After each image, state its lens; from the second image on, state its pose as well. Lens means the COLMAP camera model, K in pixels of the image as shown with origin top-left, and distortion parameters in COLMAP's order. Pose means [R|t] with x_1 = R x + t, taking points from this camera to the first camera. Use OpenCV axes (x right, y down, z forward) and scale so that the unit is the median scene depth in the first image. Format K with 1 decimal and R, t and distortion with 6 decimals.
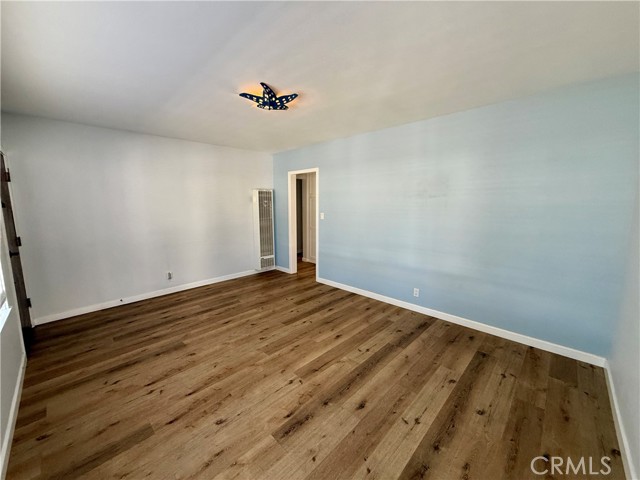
lens RADIAL K [[254.7, 0, 319.8], [0, 254.7, 237.6], [0, 0, 1]] dist [0.000841, 0.000160]
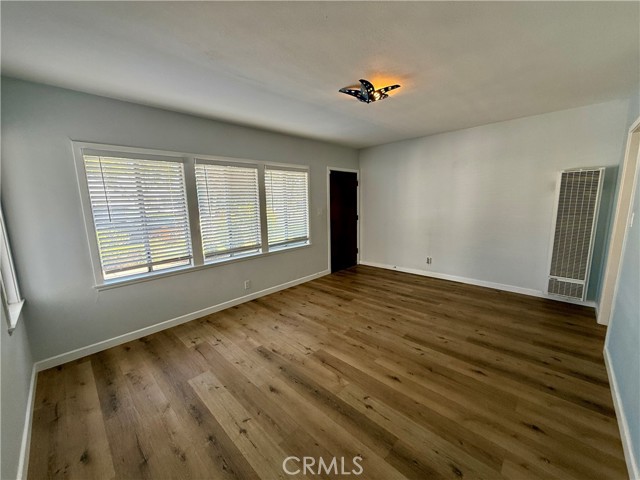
lens RADIAL K [[254.7, 0, 319.8], [0, 254.7, 240.4], [0, 0, 1]] dist [0.000841, 0.000160]
pose [[-0.001767, 0.164455, -0.986383, 0.669806], [-0.108016, 0.980582, 0.163681, -0.092820], [0.994148, 0.106835, 0.016031, 0.664113]]
